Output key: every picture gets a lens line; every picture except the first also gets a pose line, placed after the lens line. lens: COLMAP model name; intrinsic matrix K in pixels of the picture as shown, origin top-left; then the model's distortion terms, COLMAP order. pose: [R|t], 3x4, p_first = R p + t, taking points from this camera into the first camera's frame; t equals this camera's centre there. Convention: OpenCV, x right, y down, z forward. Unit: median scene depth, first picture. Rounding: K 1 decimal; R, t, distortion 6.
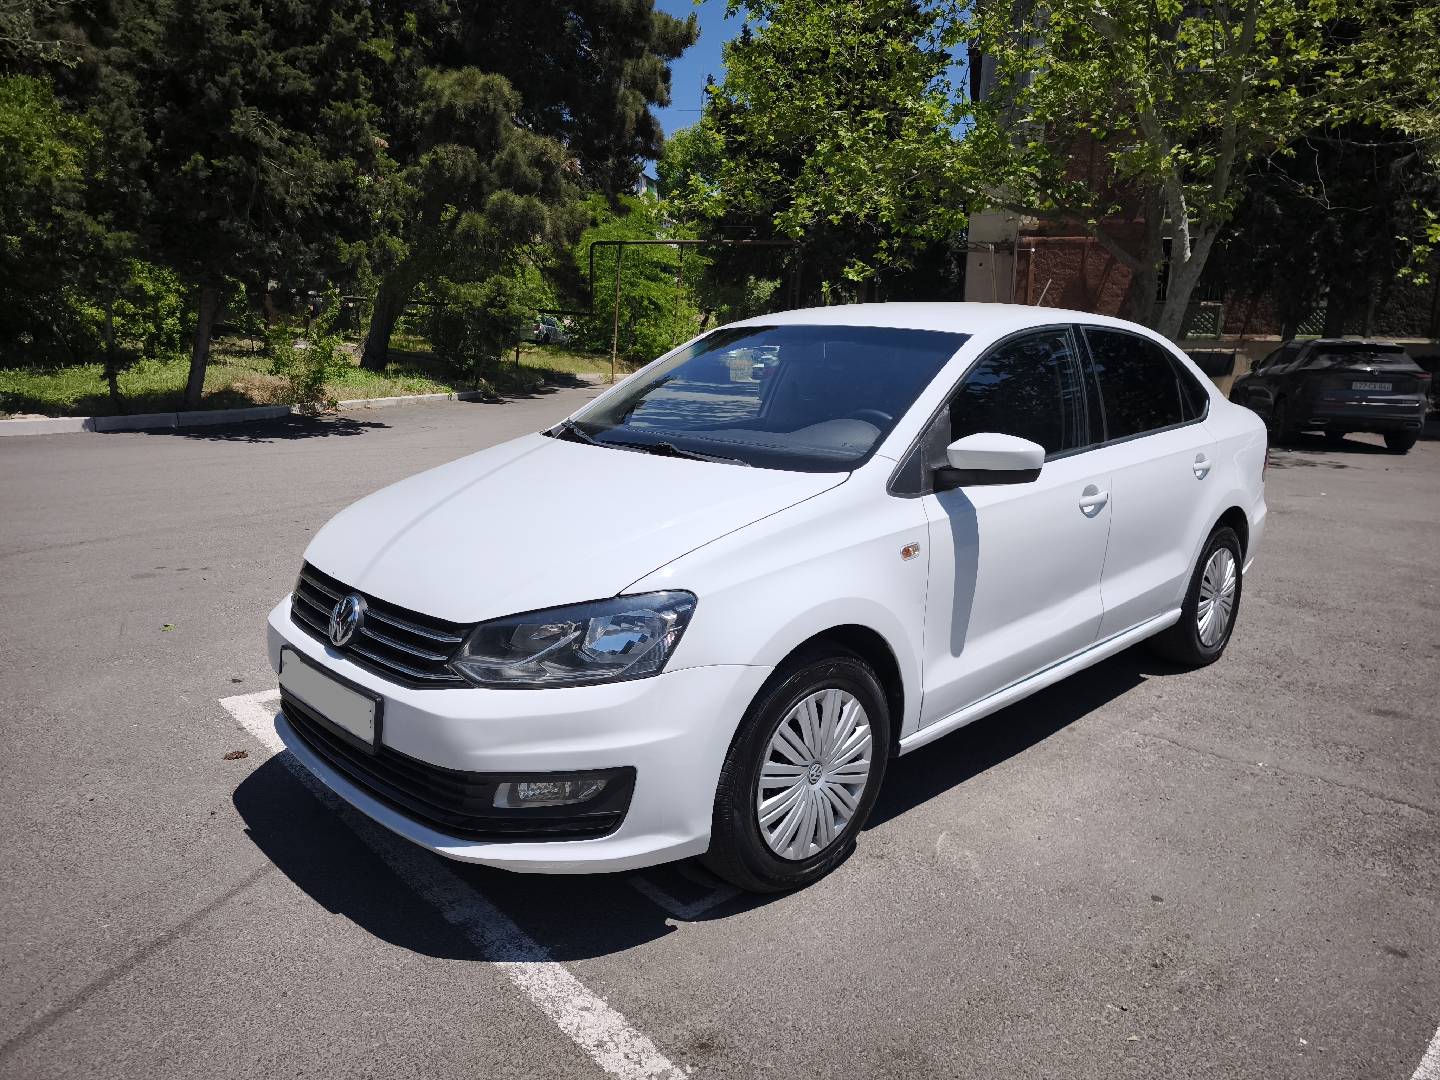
lens RADIAL K [[981.2, 0, 719.7], [0, 981.2, 539.6], [0, 0, 1]] dist [0.006497, -0.009809]
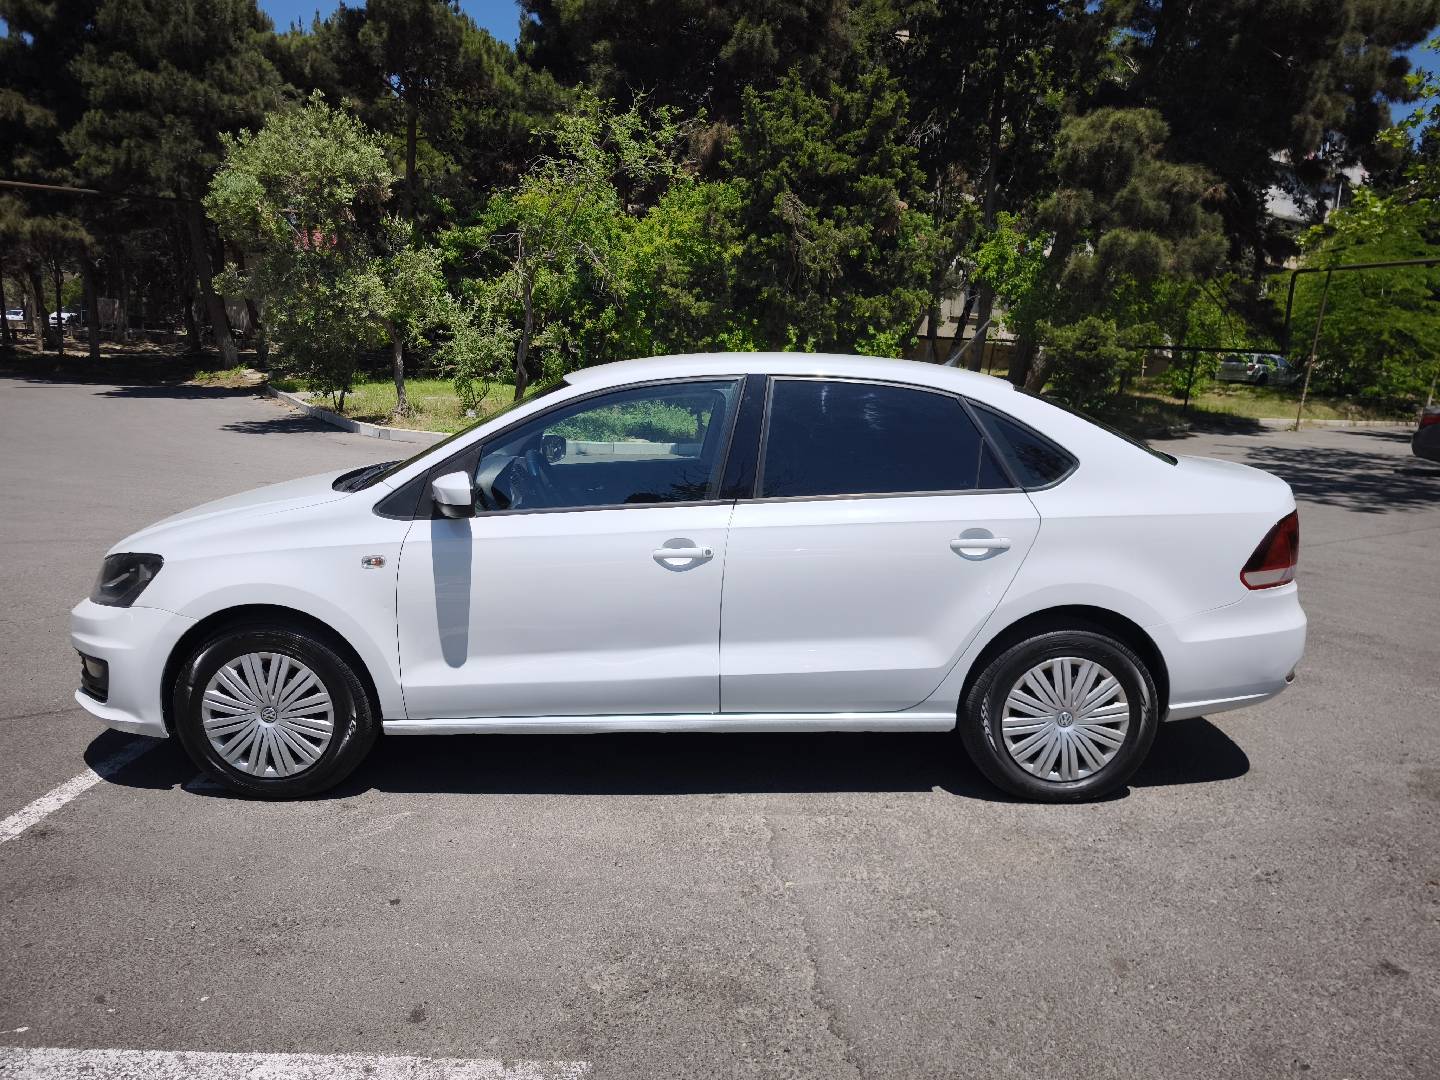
lens RADIAL K [[981.2, 0, 726.4], [0, 981.2, 534.3], [0, 0, 1]] dist [0.006497, -0.009809]
pose [[0.732024, 0.101112, -0.673734, 0.294245], [-0.132251, 0.991203, 0.005064, -0.018715], [0.668320, 0.085395, 0.738956, 0.086822]]
